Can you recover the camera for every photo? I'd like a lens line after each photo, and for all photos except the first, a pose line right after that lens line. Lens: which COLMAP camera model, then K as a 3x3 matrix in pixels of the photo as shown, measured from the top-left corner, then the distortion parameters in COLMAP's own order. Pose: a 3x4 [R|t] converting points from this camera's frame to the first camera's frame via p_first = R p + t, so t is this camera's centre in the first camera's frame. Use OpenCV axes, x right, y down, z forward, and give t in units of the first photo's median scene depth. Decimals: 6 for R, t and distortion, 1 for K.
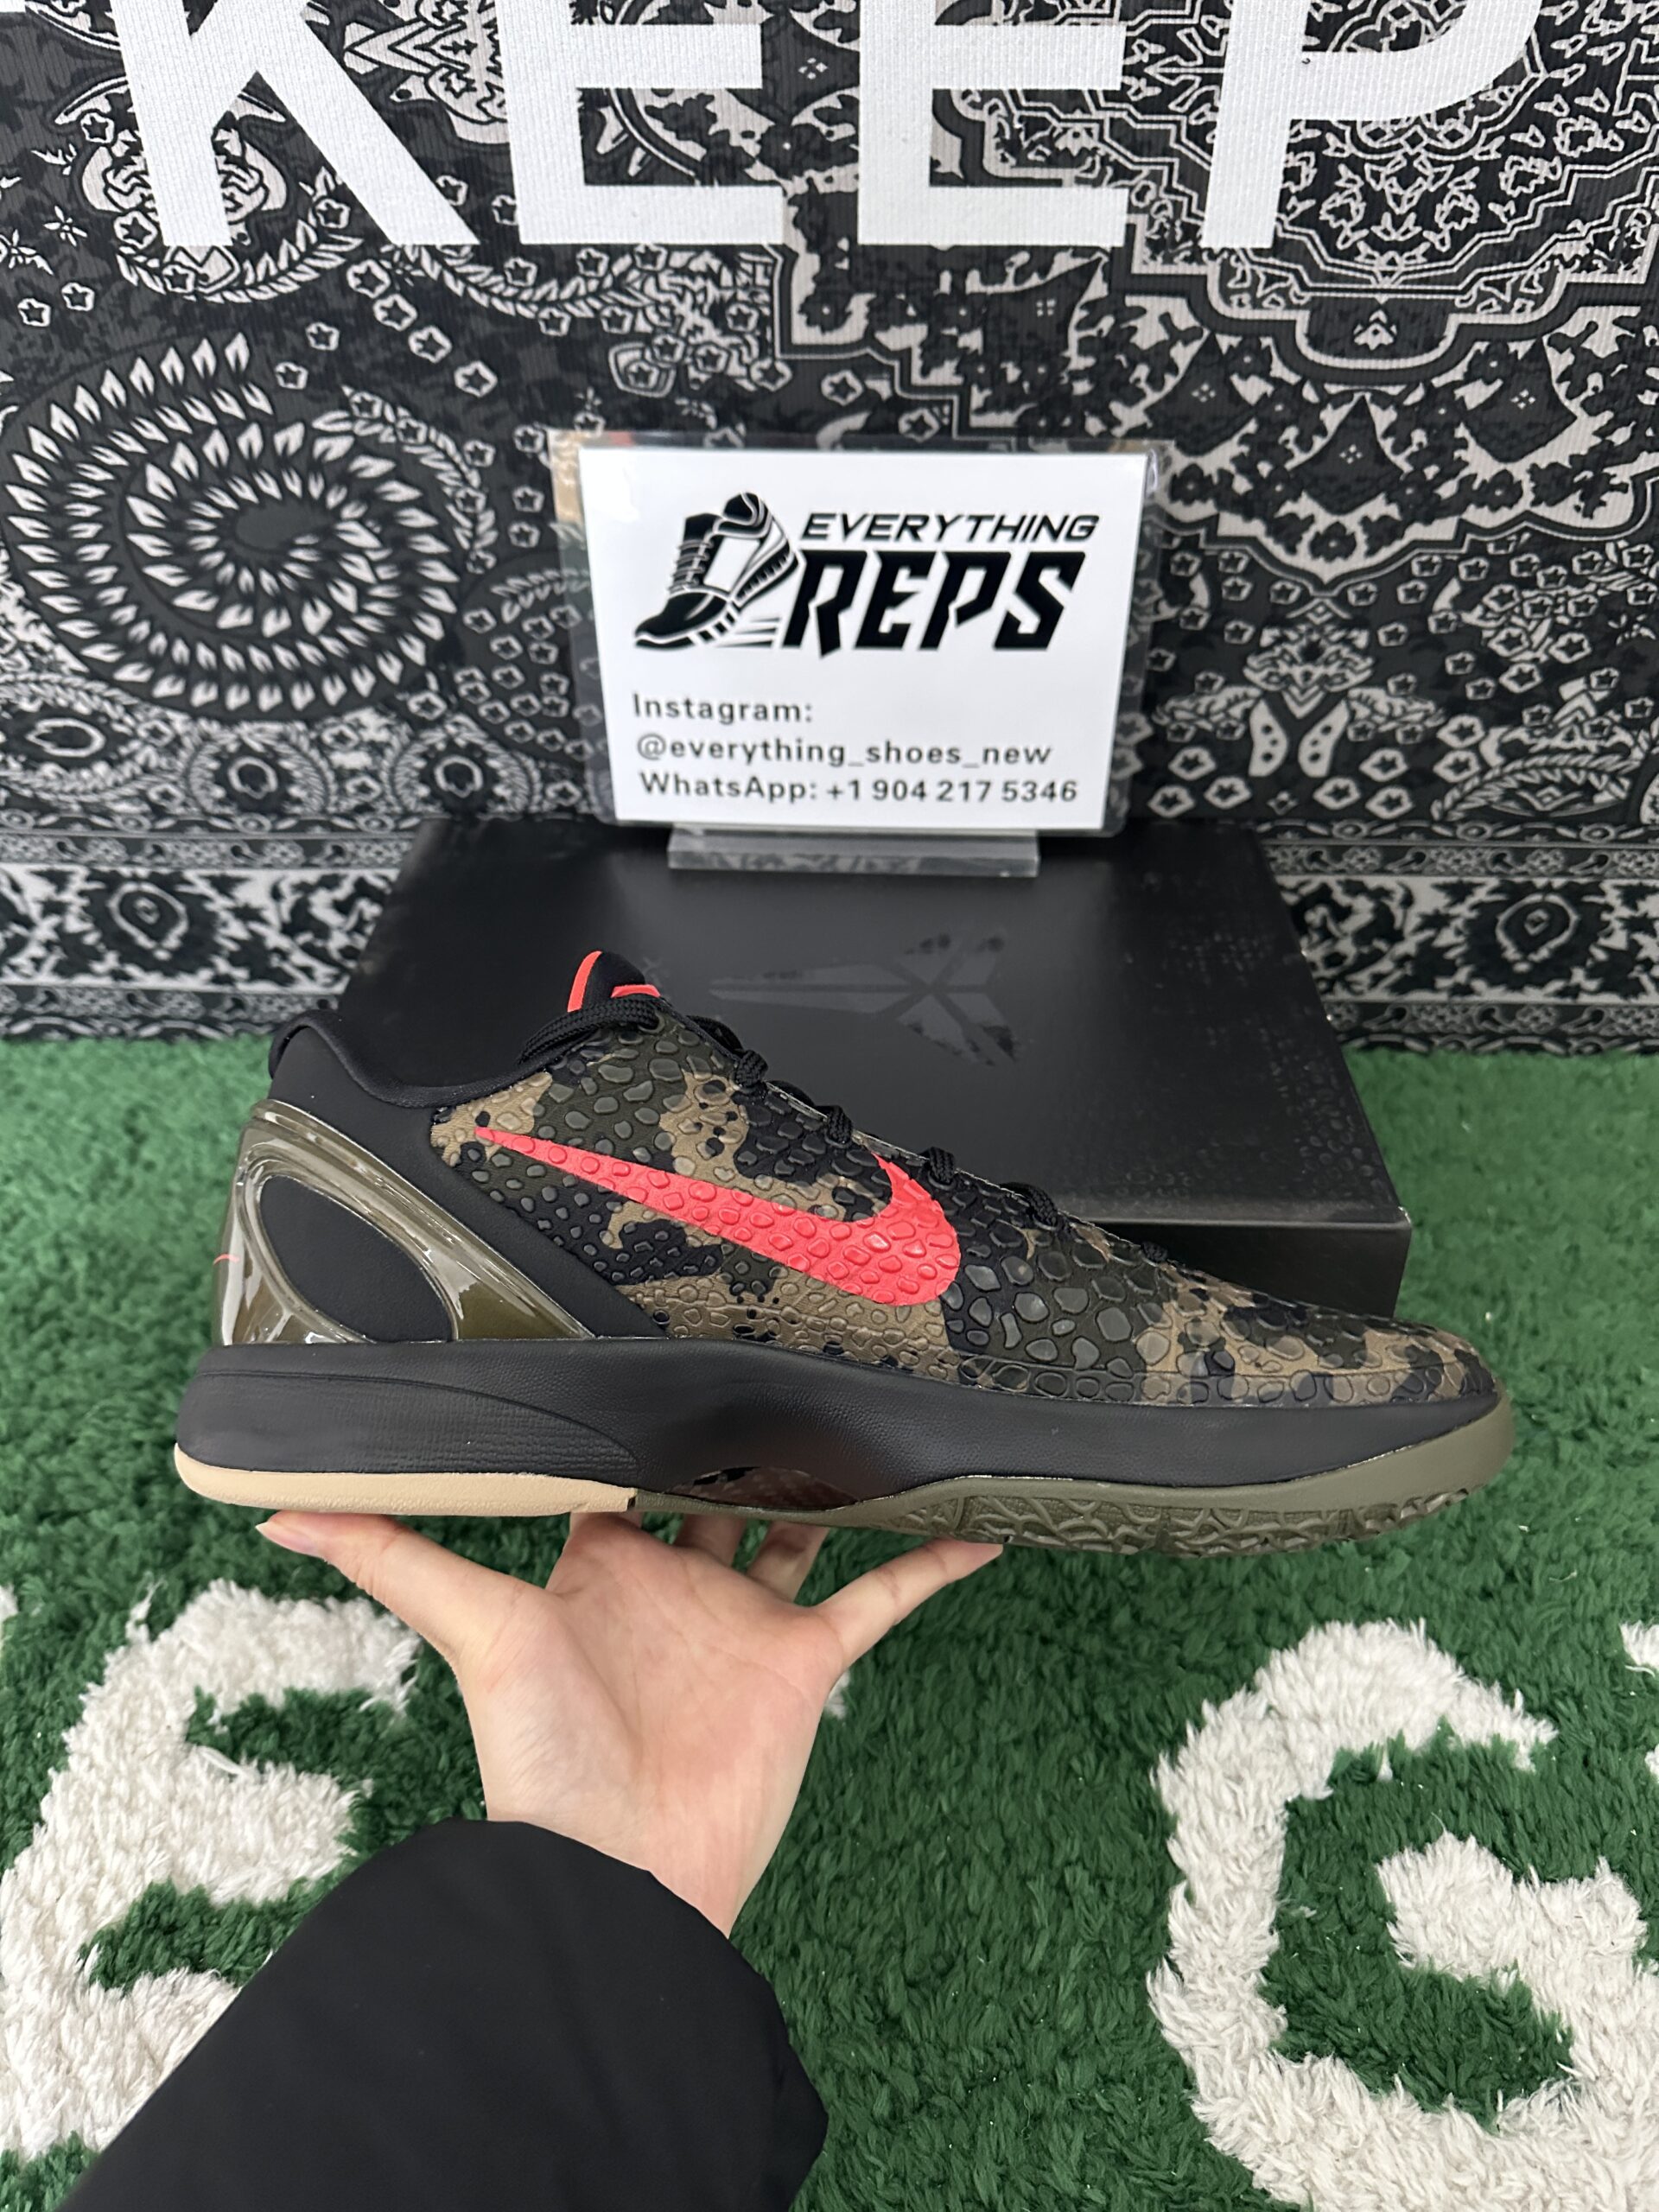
lens RADIAL K [[1589.1, 0, 824.3], [0, 1589.1, 1116.7], [0, 0, 1]] dist [-0.023029, 0.003720]
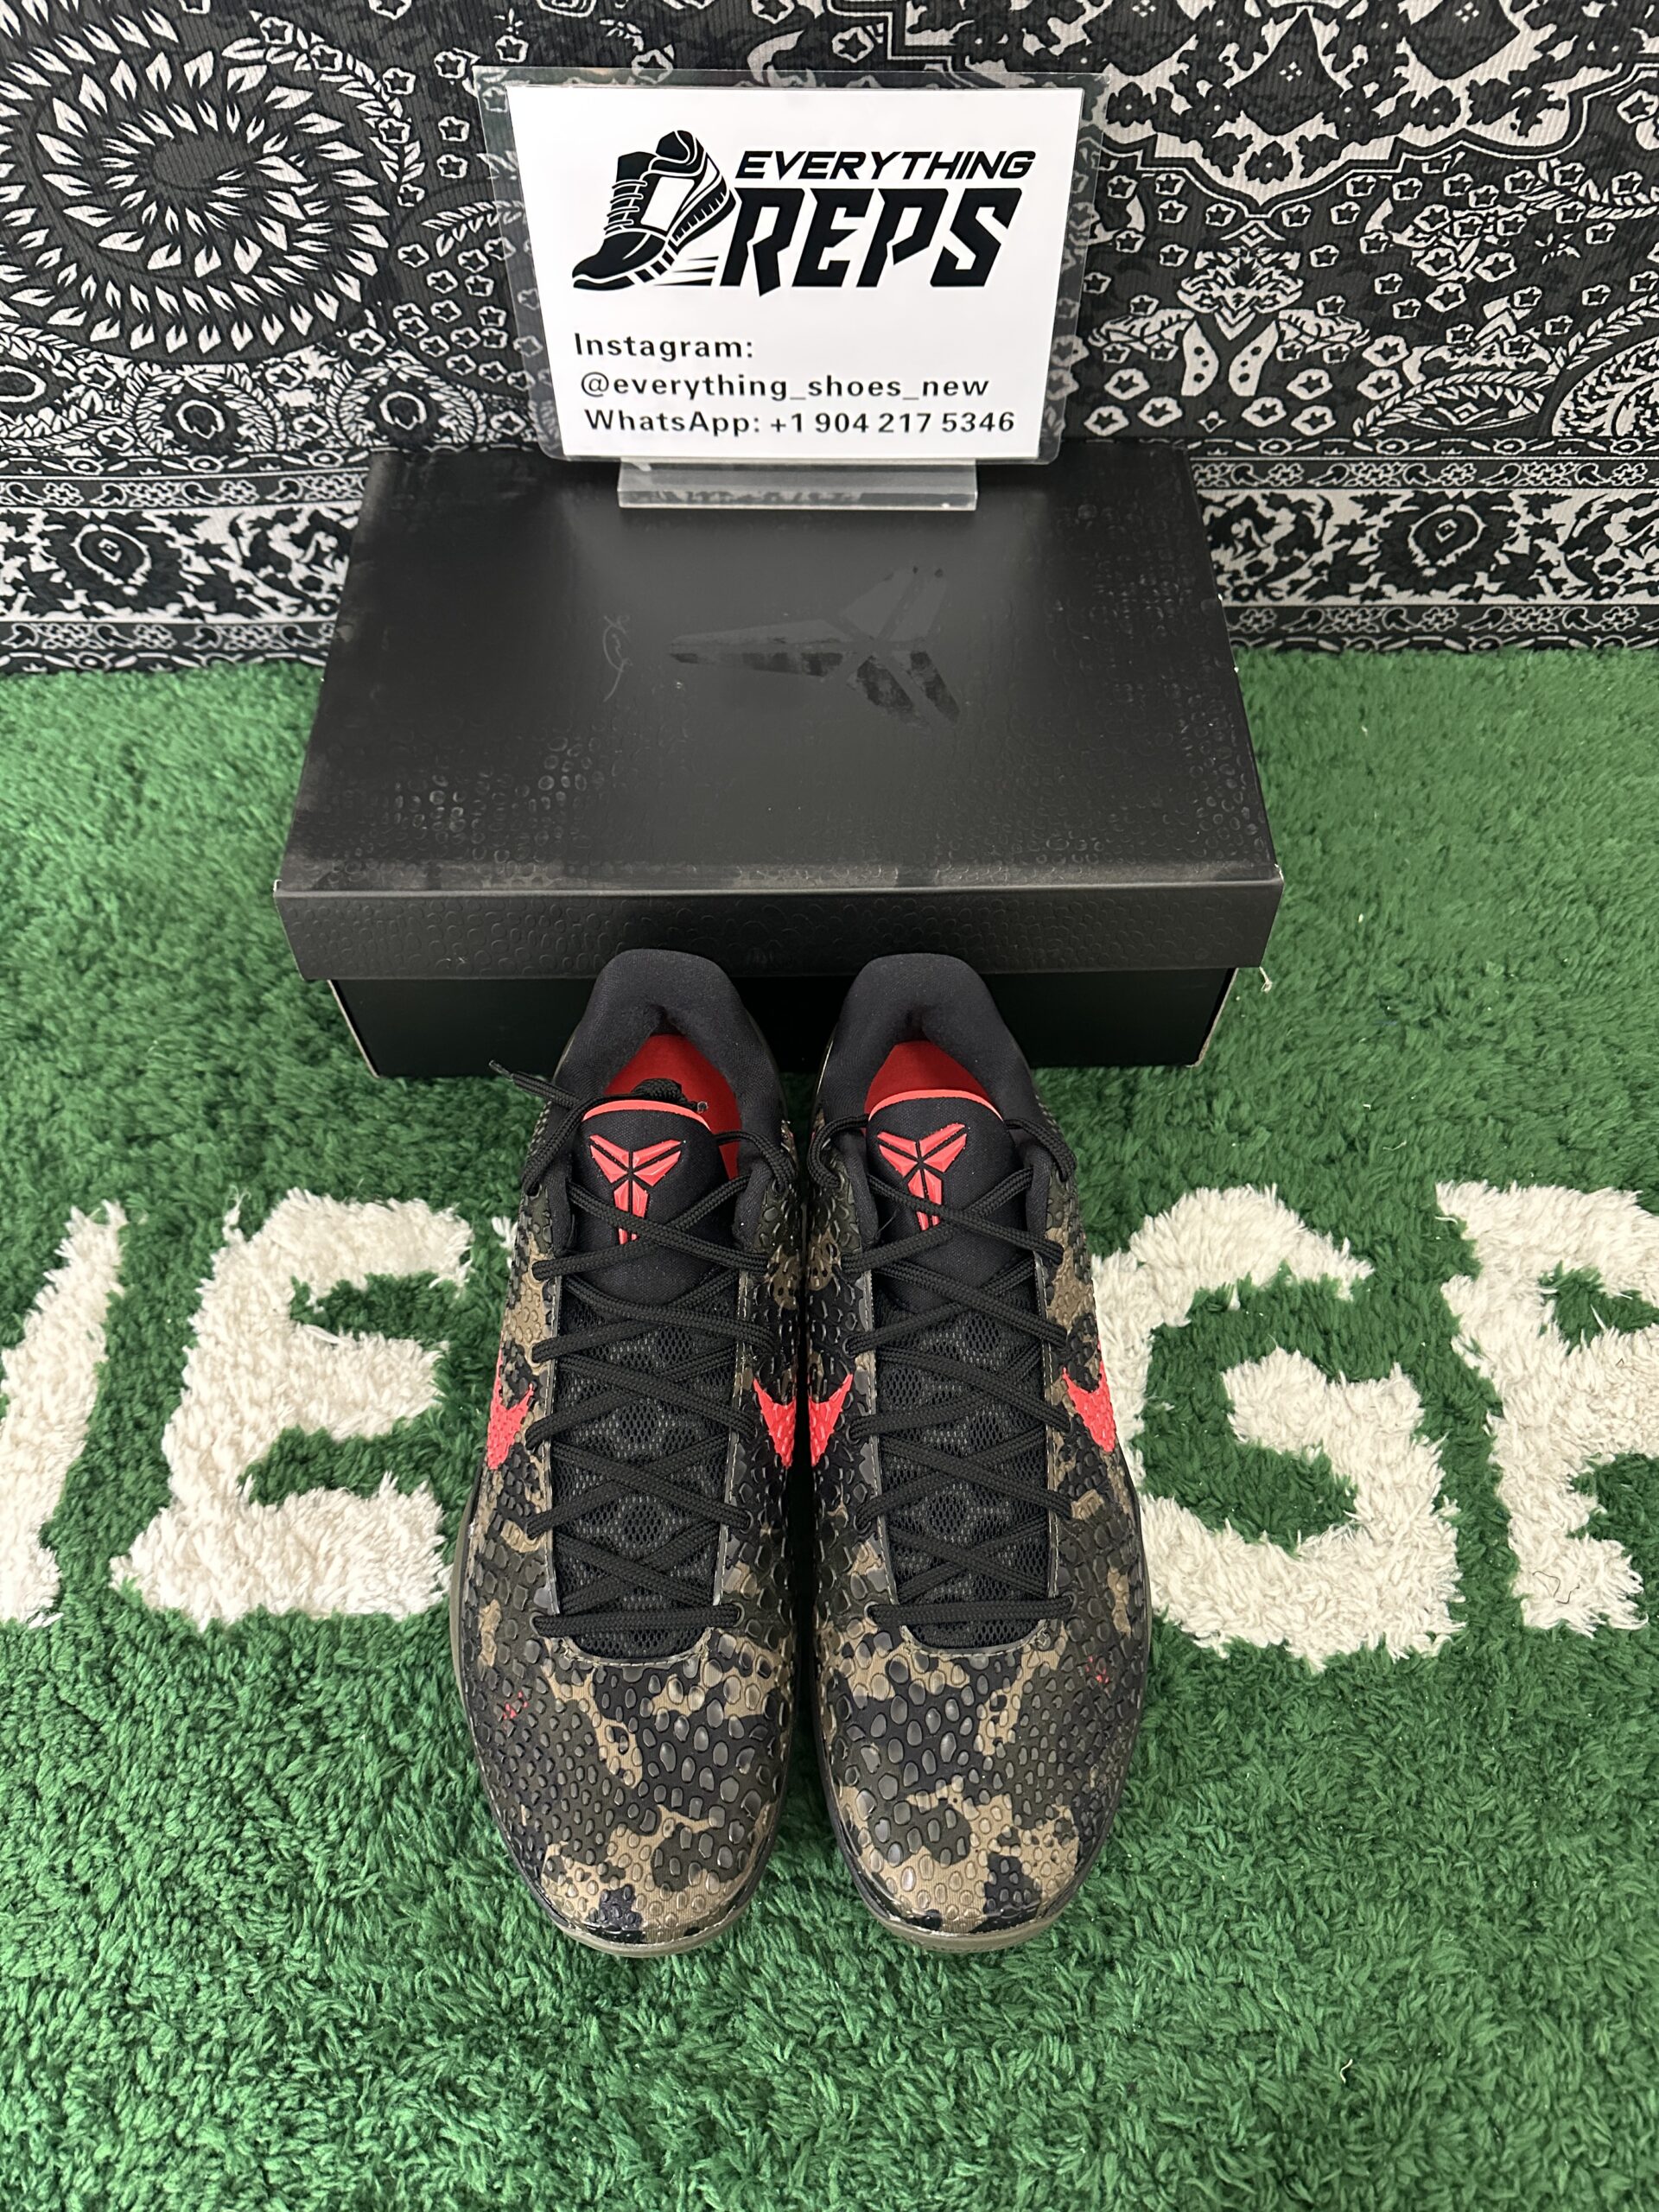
lens RADIAL K [[1589.1, 0, 830.1], [0, 1589.1, 1124.4], [0, 0, 1]] dist [-0.023029, 0.003720]
pose [[0.998870, -0.036480, 0.030477, -0.007843], [0.024430, 0.943954, 0.329170, -0.126386], [-0.040777, -0.328054, 0.943779, -0.128134]]
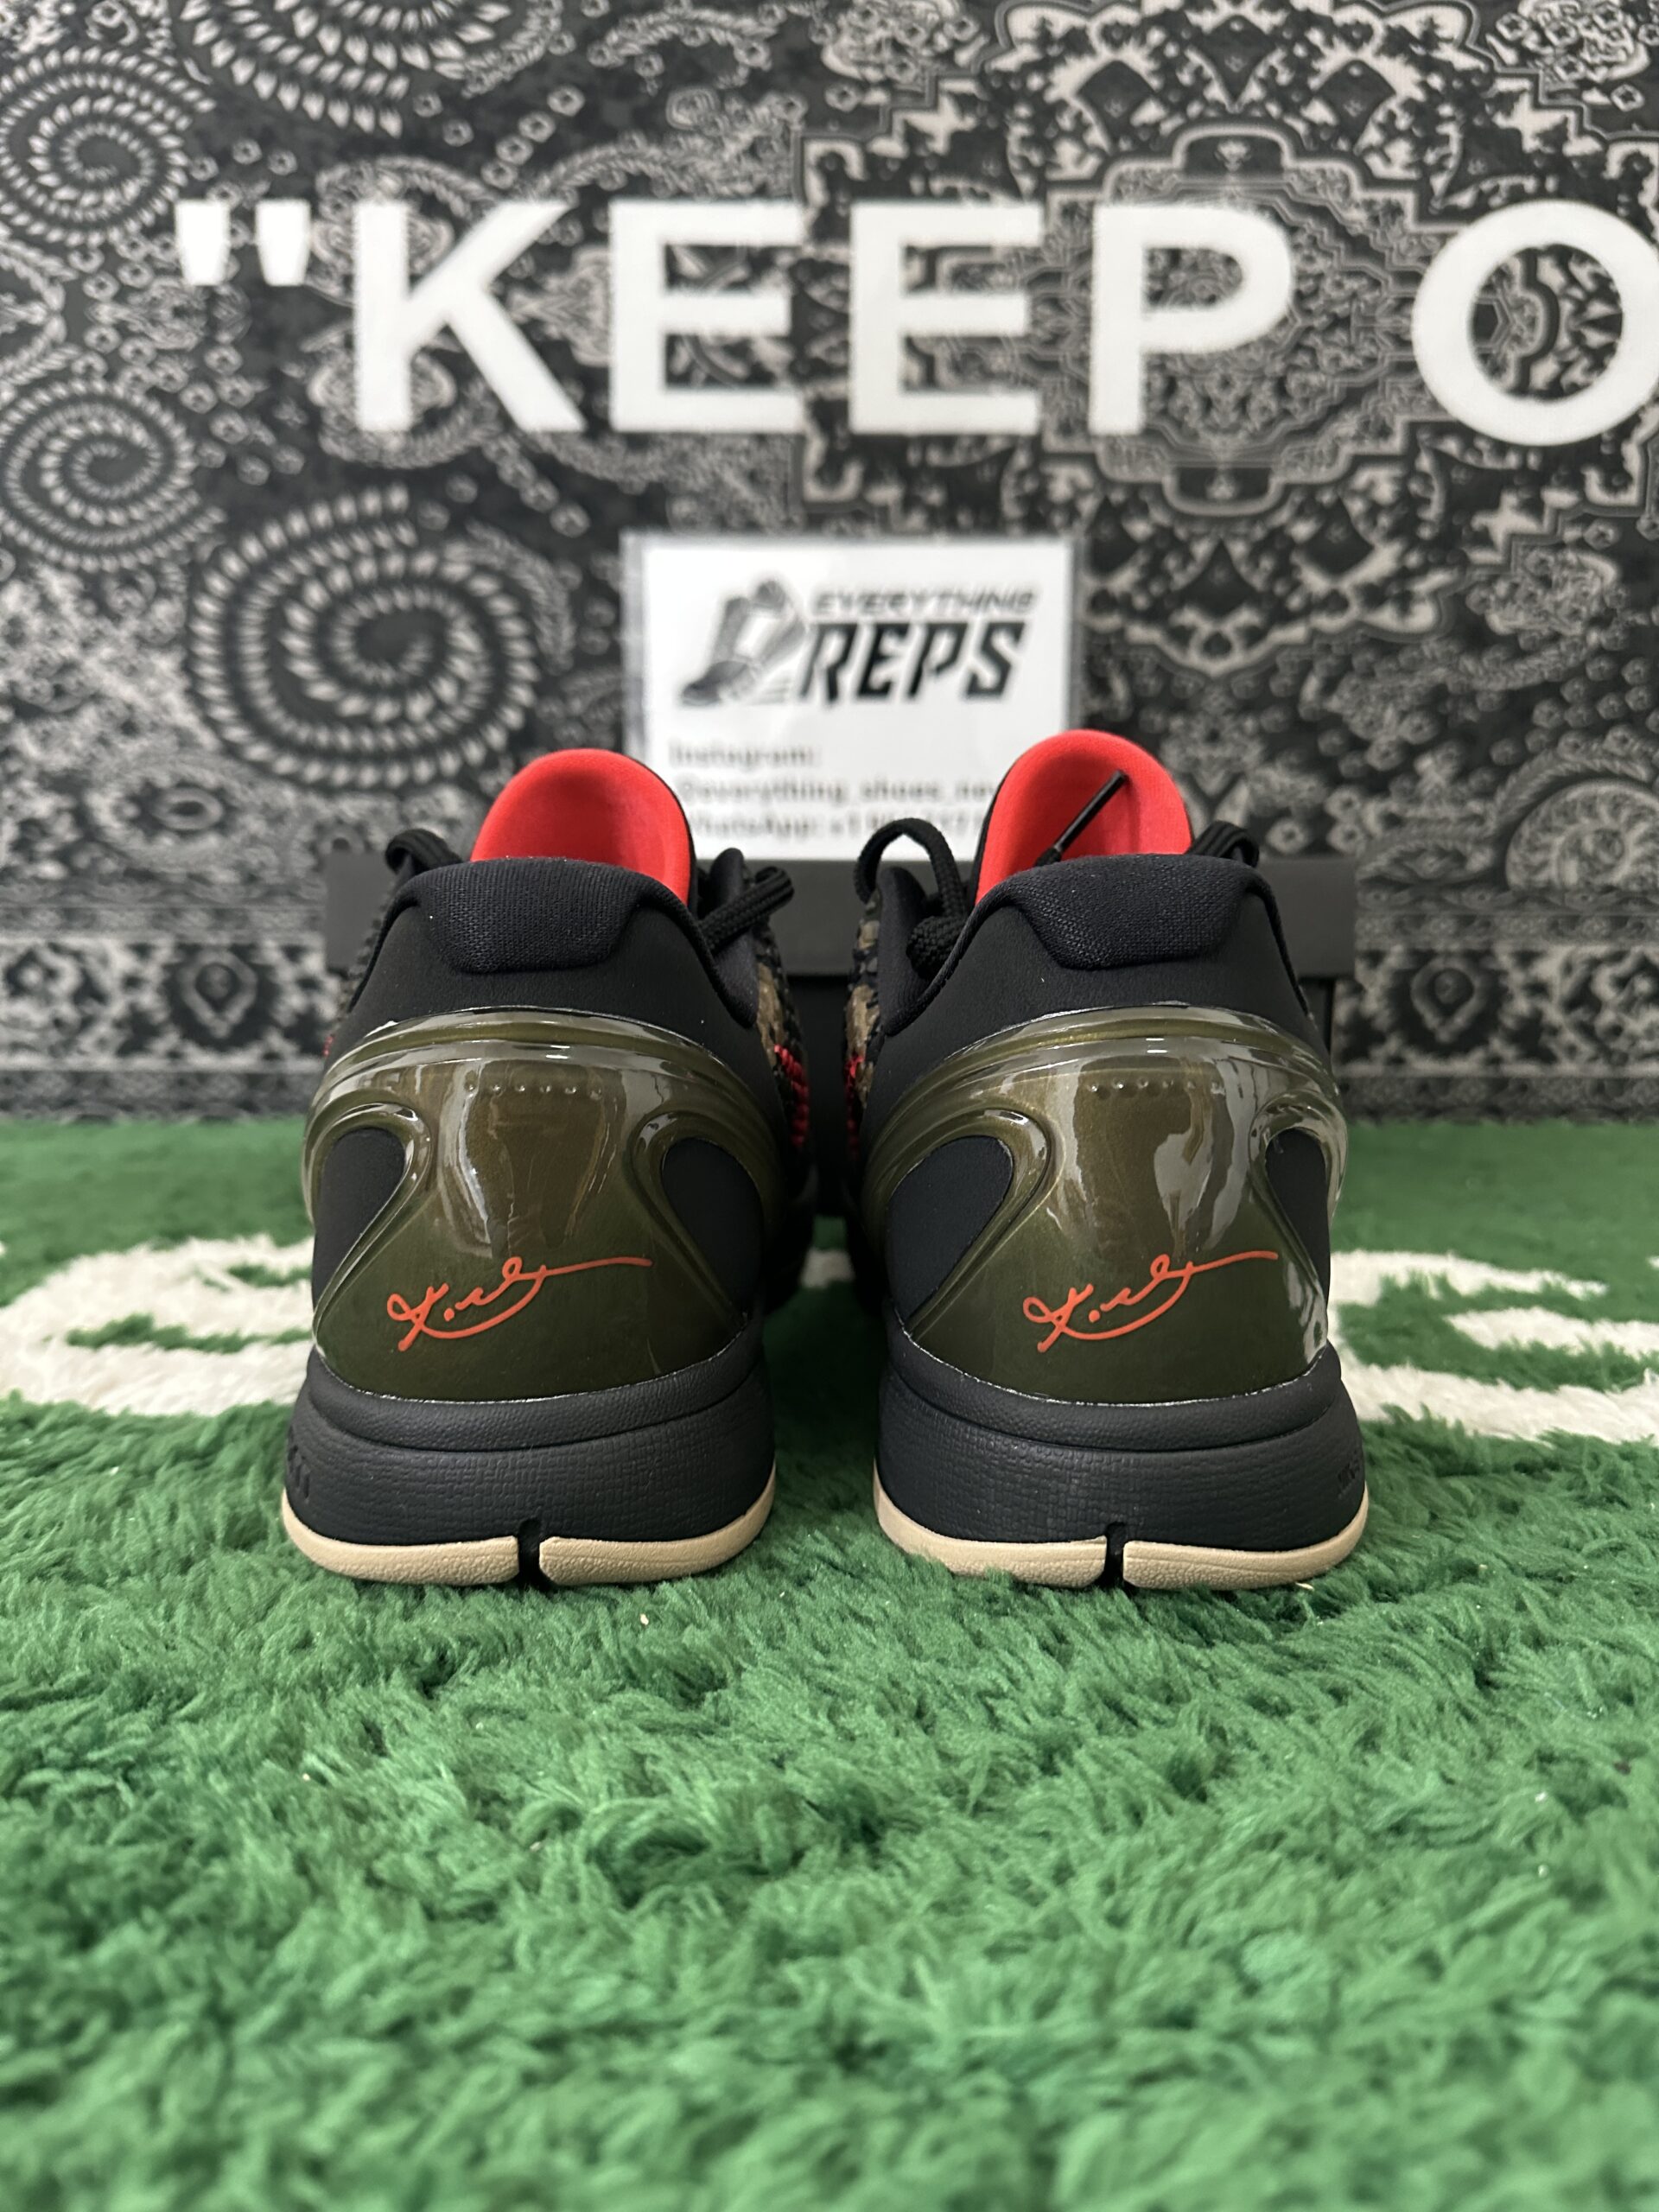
lens RADIAL K [[1589.1, 0, 830.2], [0, 1589.1, 1161.4], [0, 0, 1]] dist [-0.023029, 0.003720]
pose [[0.999478, 0.004140, 0.032054, -0.038007], [0.013701, 0.843968, -0.536219, 0.706588], [-0.029273, 0.536378, 0.843470, 0.136356]]
